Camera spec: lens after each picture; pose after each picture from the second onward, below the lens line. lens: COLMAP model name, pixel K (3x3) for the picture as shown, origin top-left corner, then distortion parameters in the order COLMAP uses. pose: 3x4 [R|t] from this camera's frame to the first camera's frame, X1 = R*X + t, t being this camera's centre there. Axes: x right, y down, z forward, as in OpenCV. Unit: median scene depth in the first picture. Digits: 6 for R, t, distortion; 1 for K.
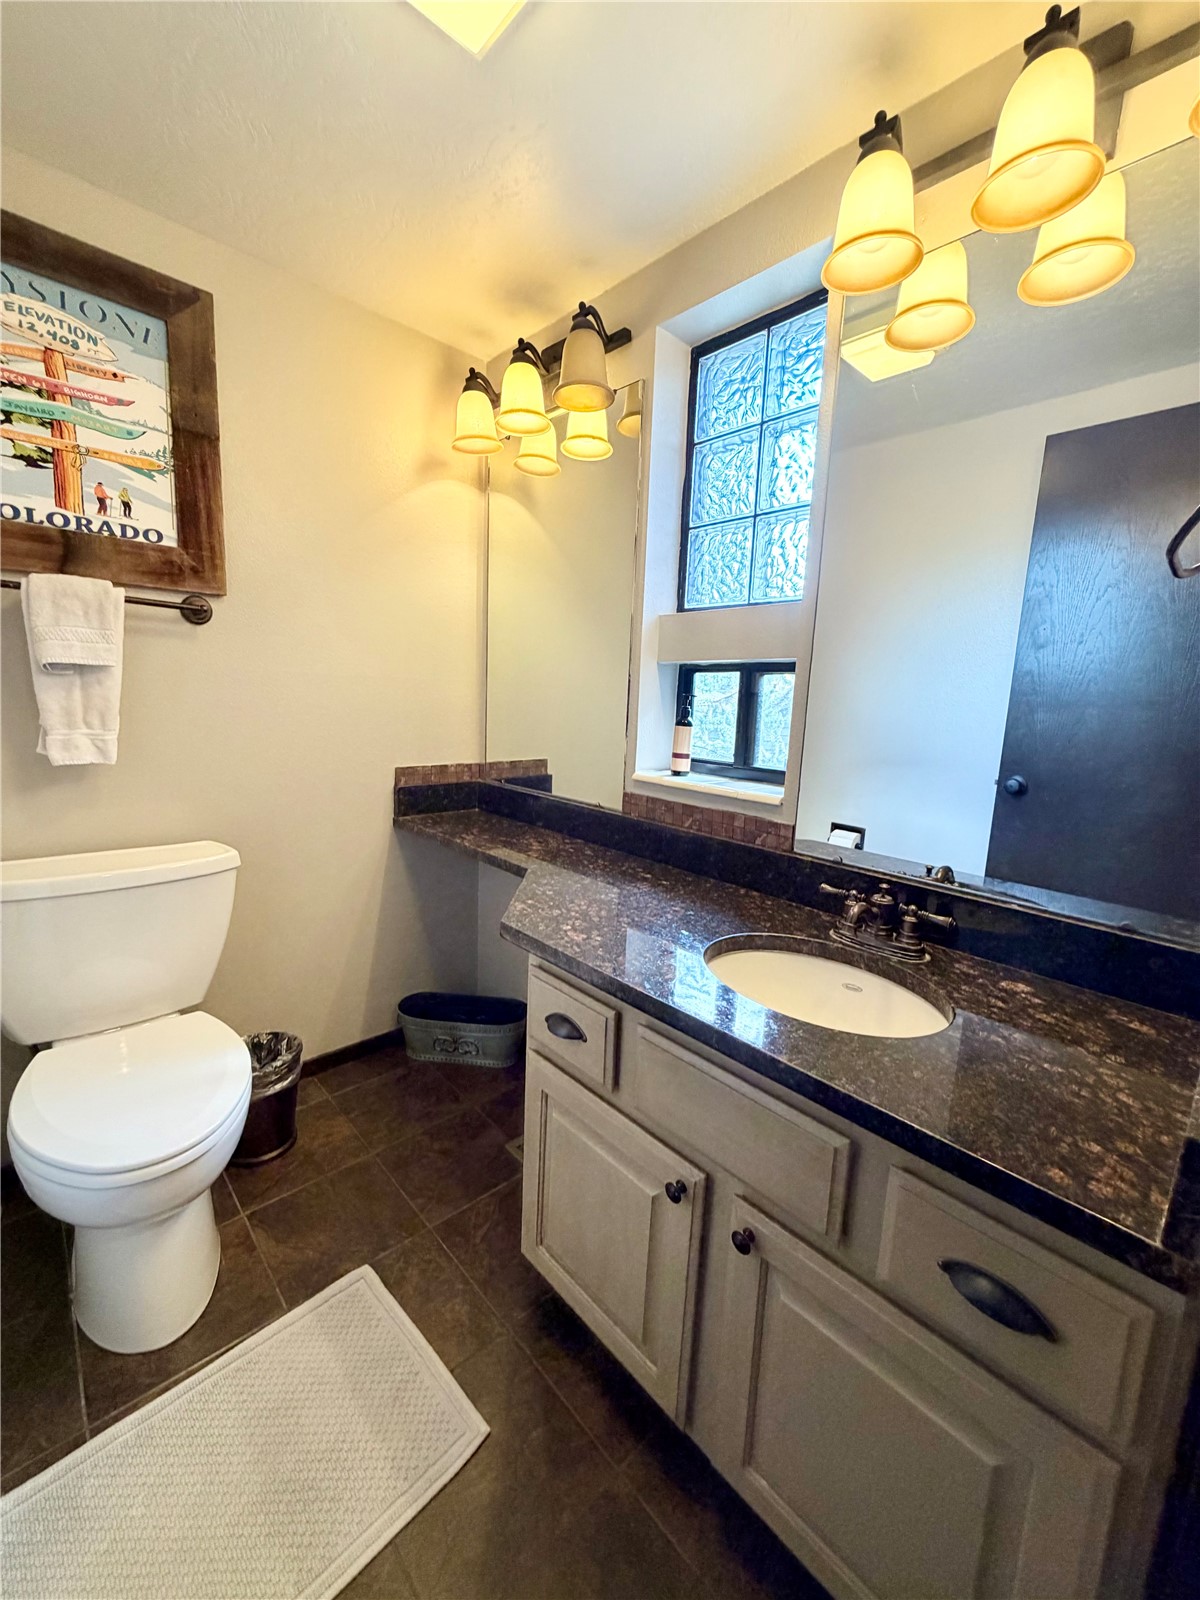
lens RADIAL K [[636.4, 0, 598.8], [0, 636.4, 798.4], [0, 0, 1]] dist [-0.001567, 0.000237]
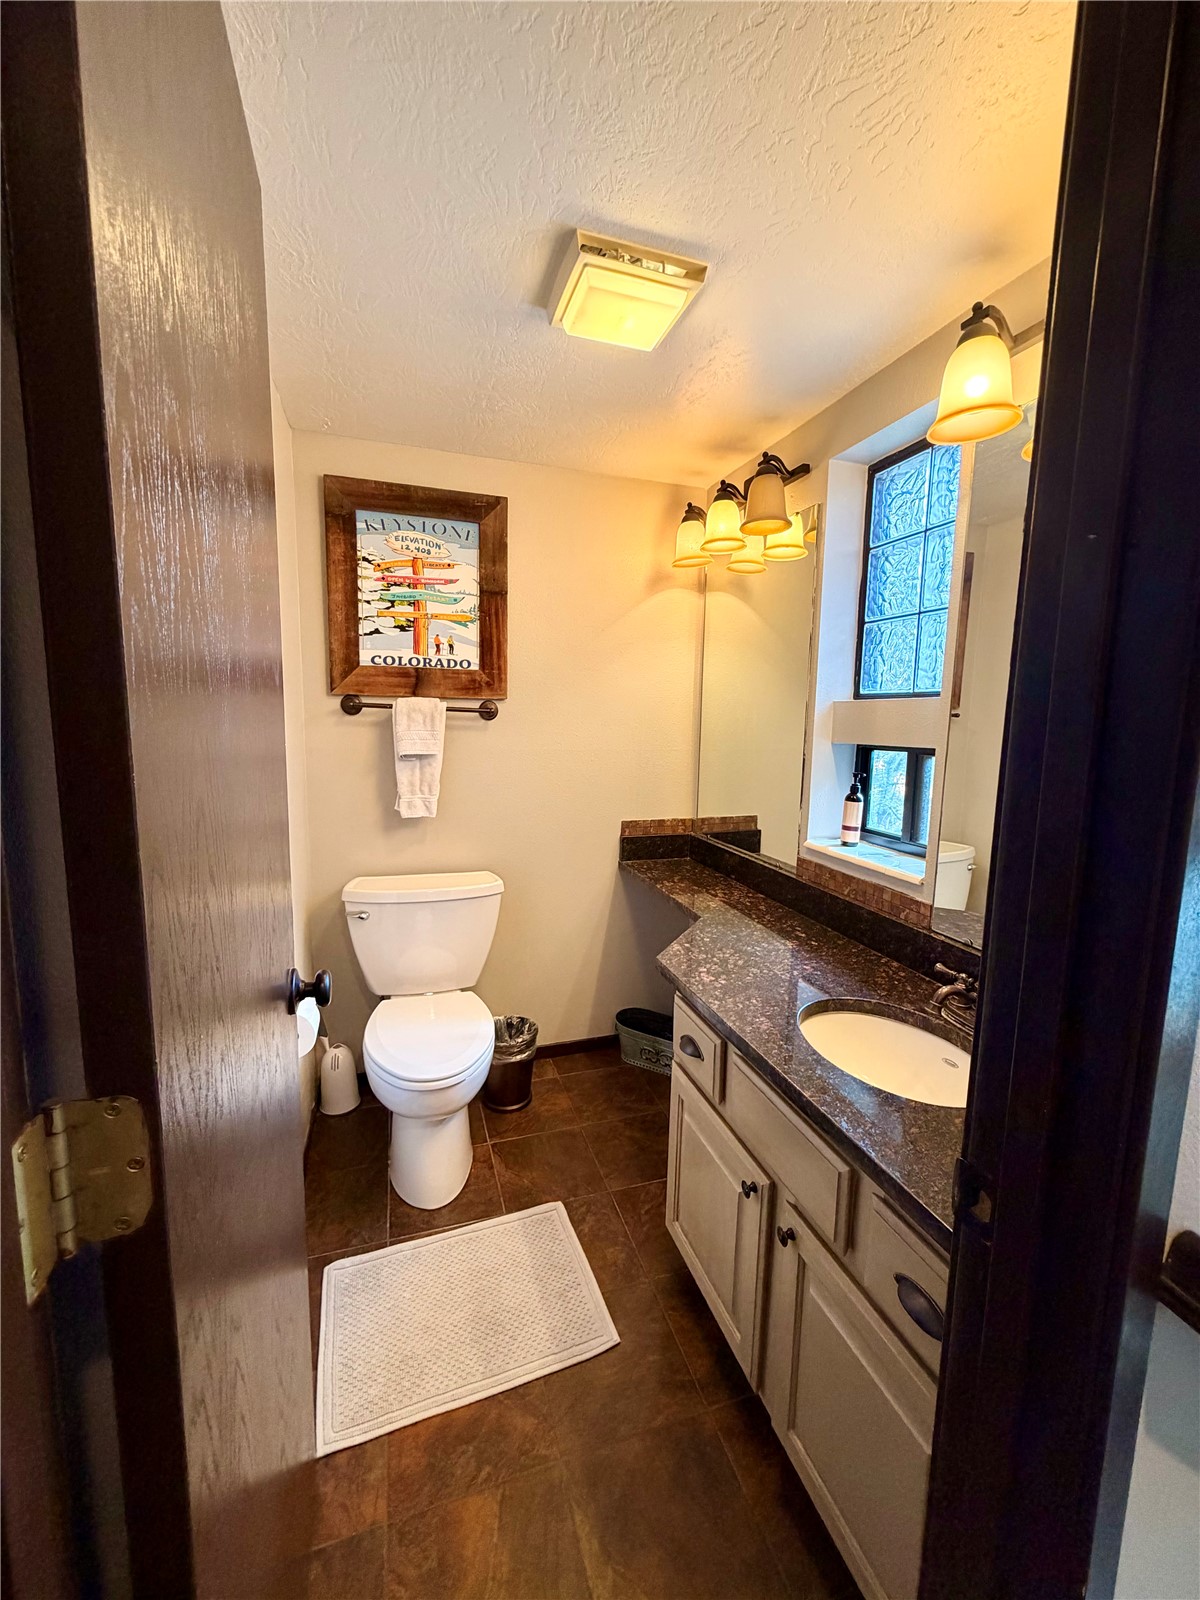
lens RADIAL K [[636.4, 0, 598.8], [0, 636.4, 798.4], [0, 0, 1]] dist [-0.001567, 0.000237]
pose [[0.905017, 0.031089, -0.424237, 0.226526], [-0.049793, 0.998212, -0.033070, -0.067662], [0.422451, 0.051053, 0.904947, -0.201371]]
